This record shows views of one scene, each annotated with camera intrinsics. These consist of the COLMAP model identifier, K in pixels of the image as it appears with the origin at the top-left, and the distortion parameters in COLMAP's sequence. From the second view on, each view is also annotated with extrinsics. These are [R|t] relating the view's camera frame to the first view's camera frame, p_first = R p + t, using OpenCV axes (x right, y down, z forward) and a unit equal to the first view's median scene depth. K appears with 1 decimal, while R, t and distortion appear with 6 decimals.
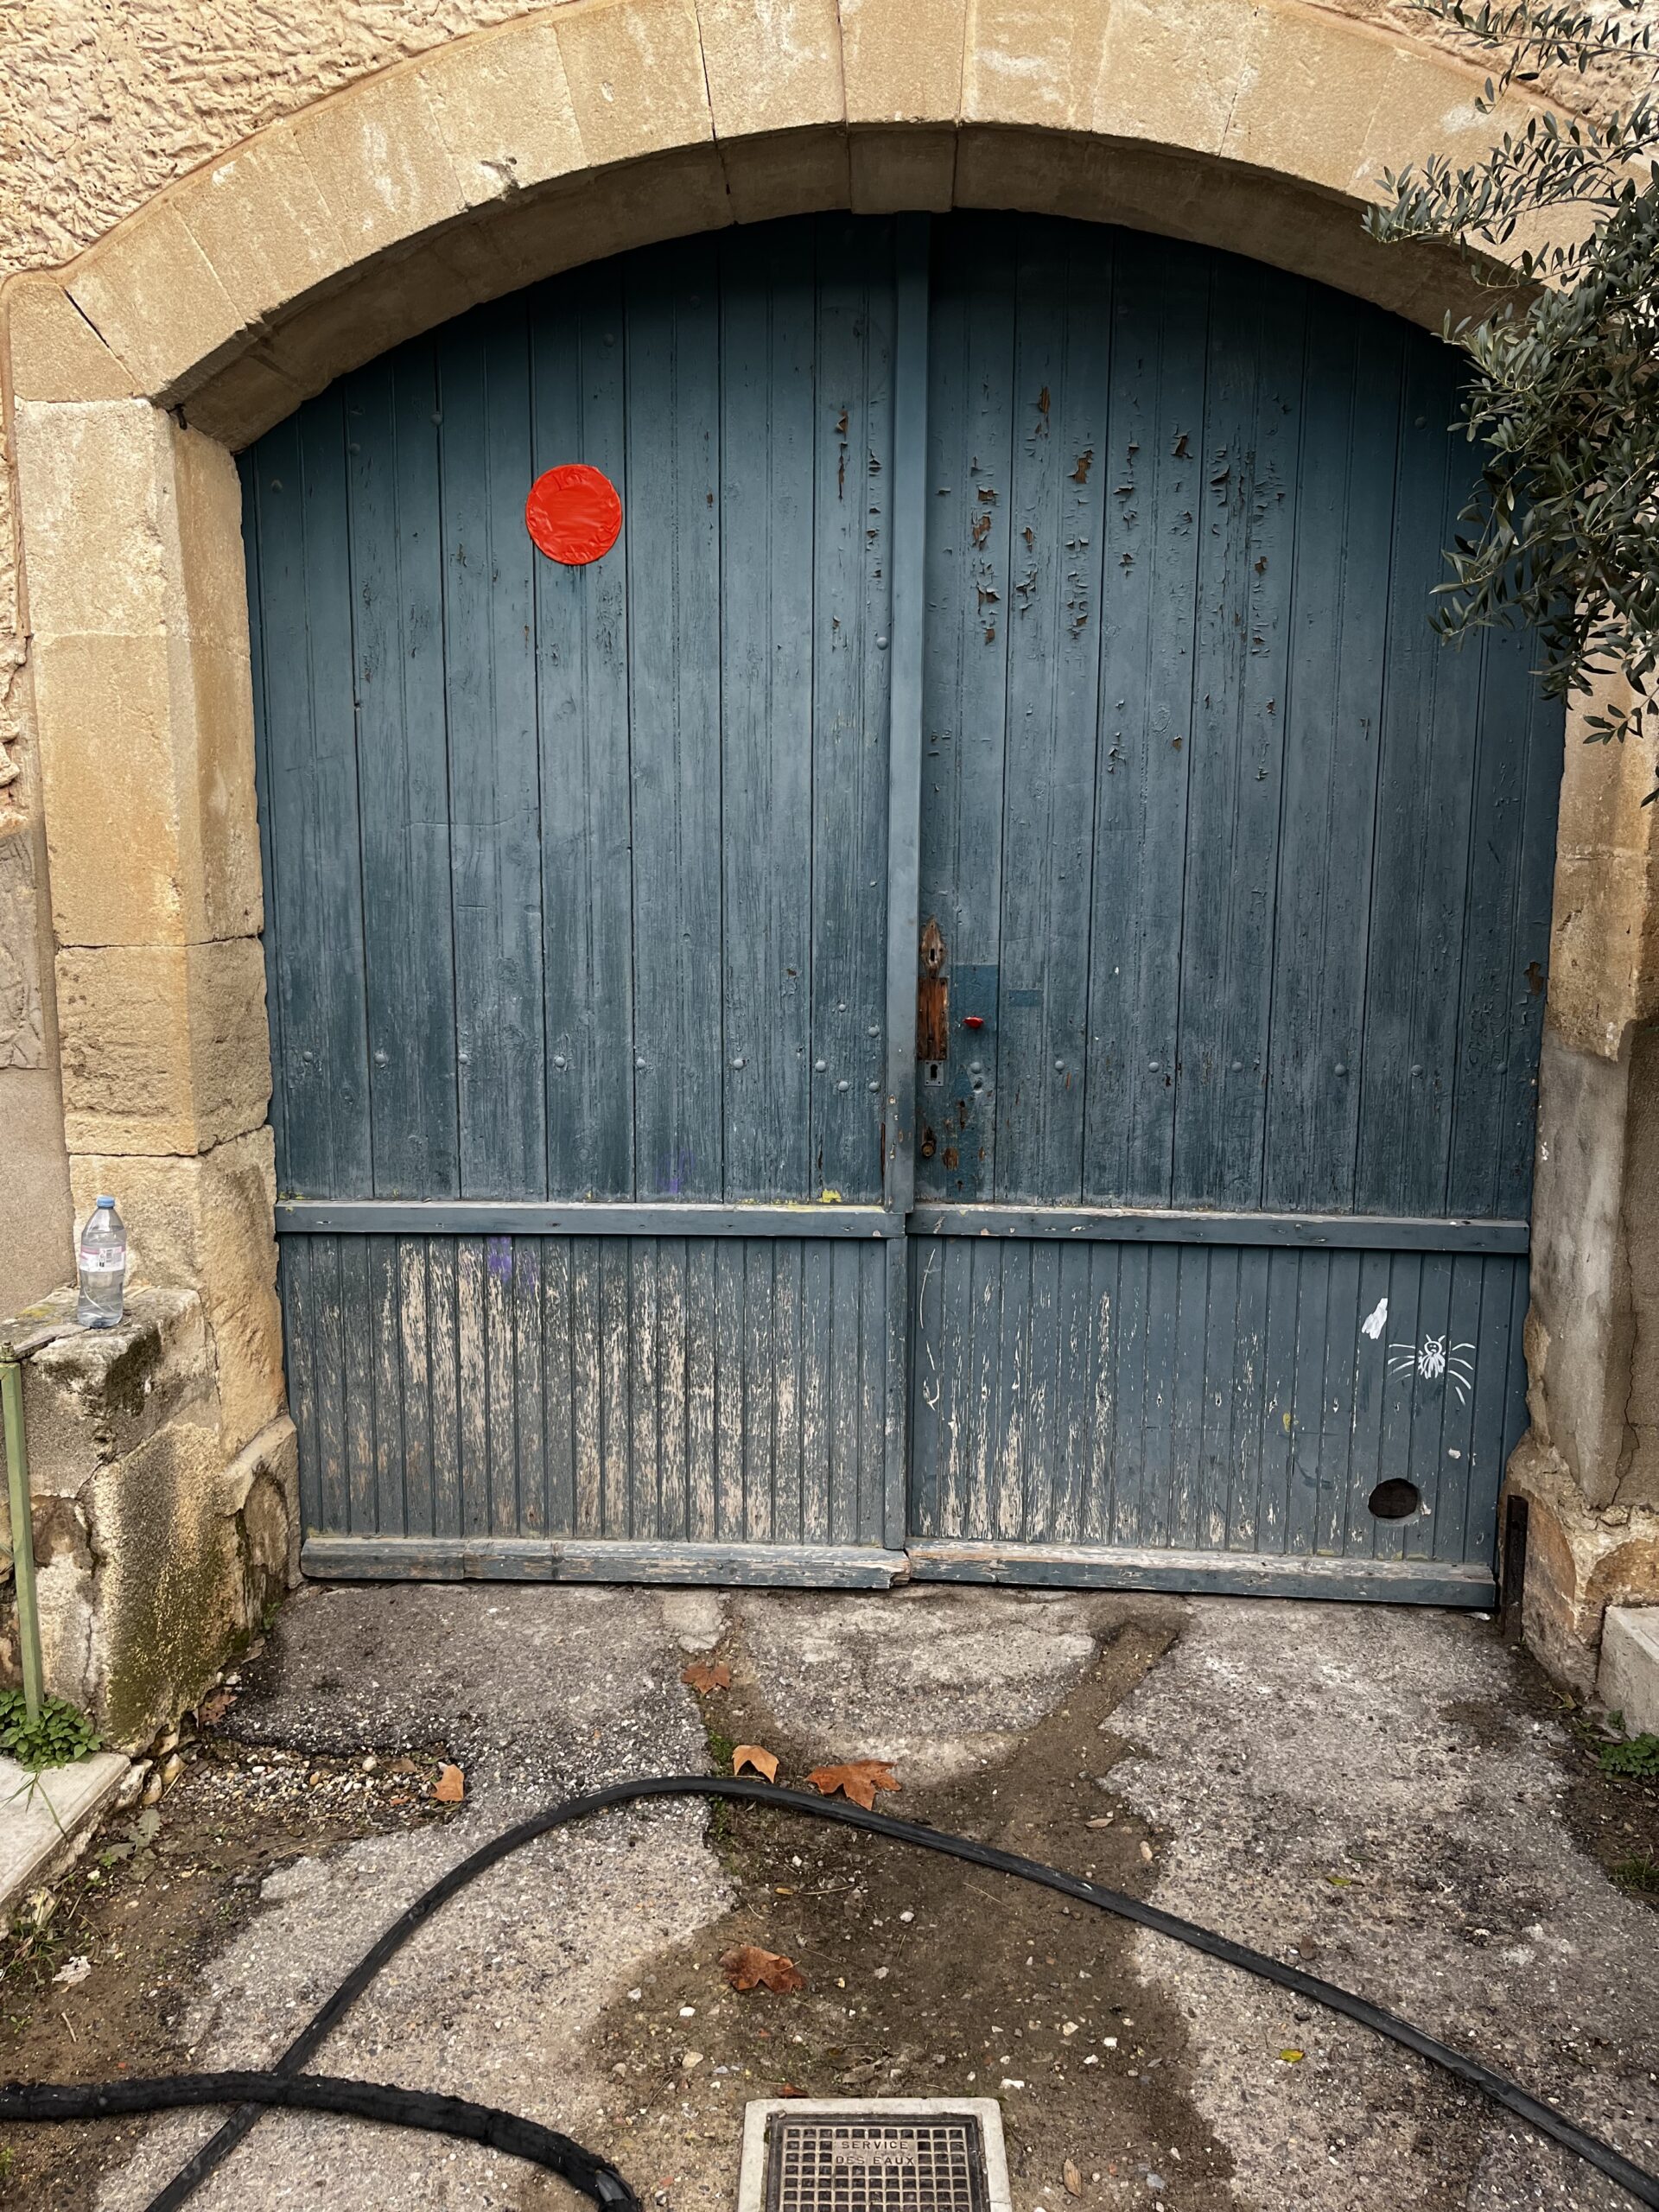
lens RADIAL K [[1699.9, 0, 815.8], [0, 1699.9, 1101.0], [0, 0, 1]] dist [0.044449, -0.071172]
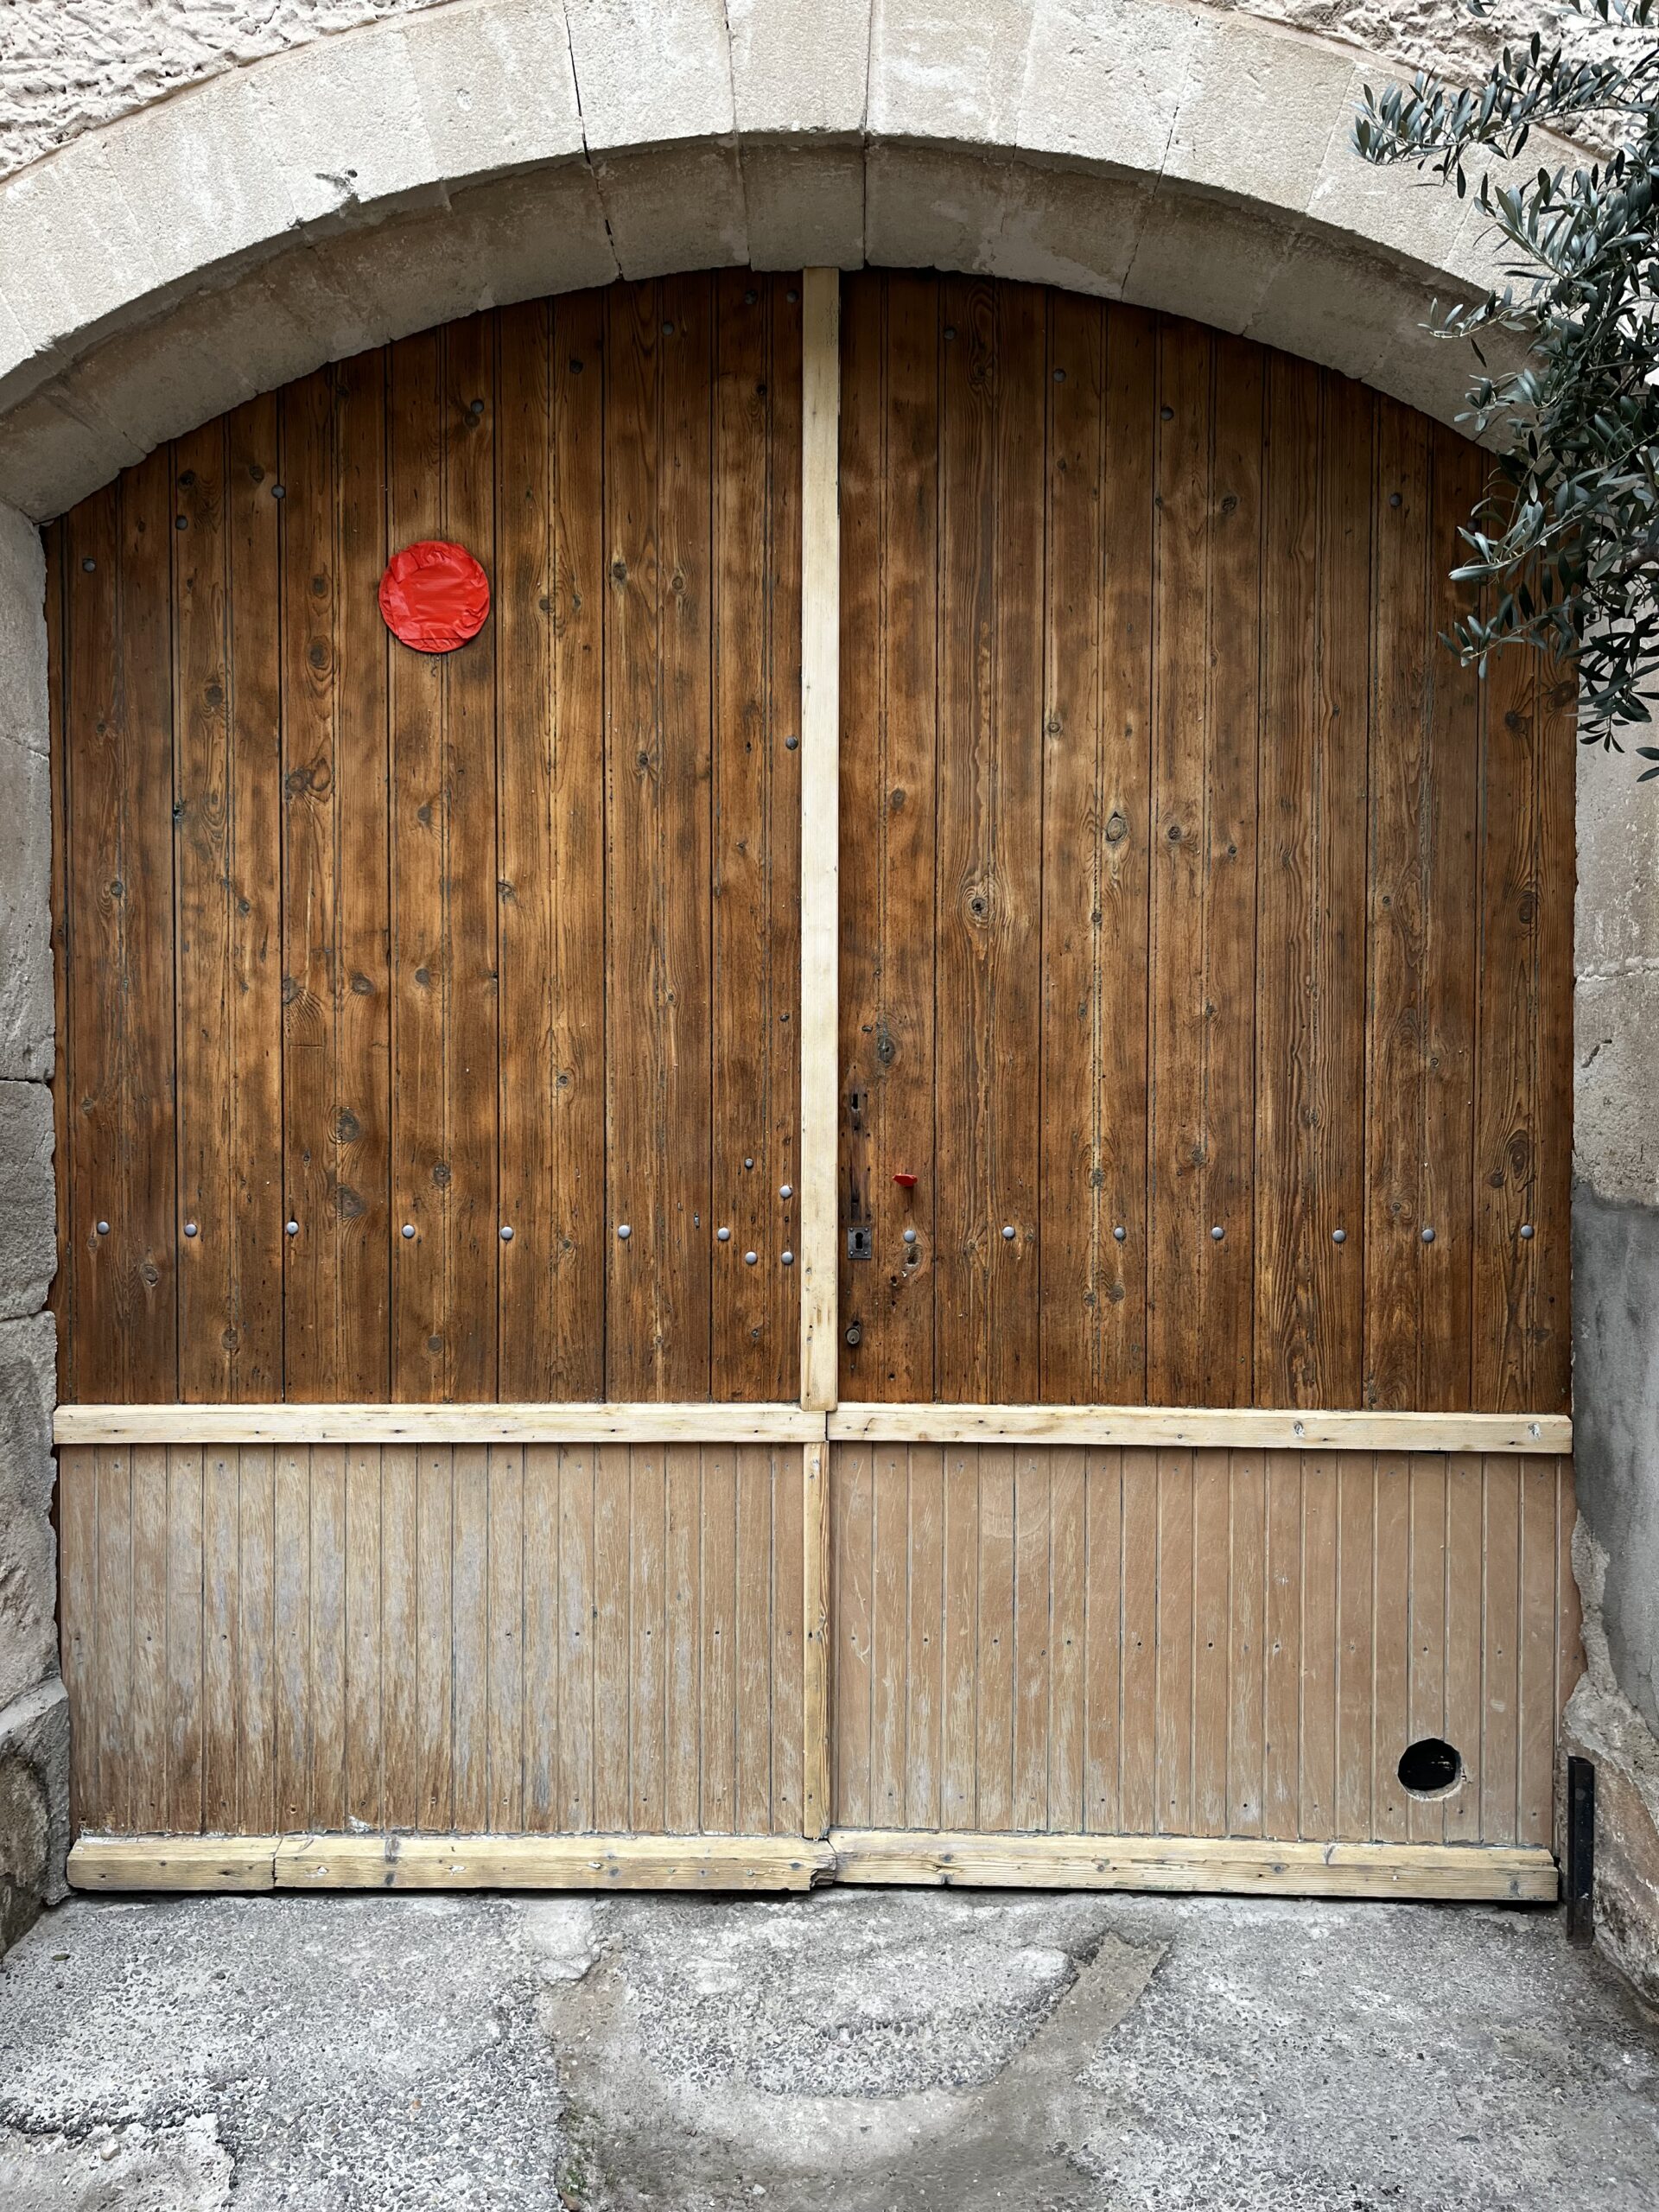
lens RADIAL K [[1699.9, 0, 834.4], [0, 1699.9, 1119.8], [0, 0, 1]] dist [0.044449, -0.071172]
pose [[0.999390, -0.003551, 0.034753, 0.033029], [0.008220, 0.990789, -0.135166, 0.042652], [-0.033953, 0.135369, 0.990213, 0.185350]]
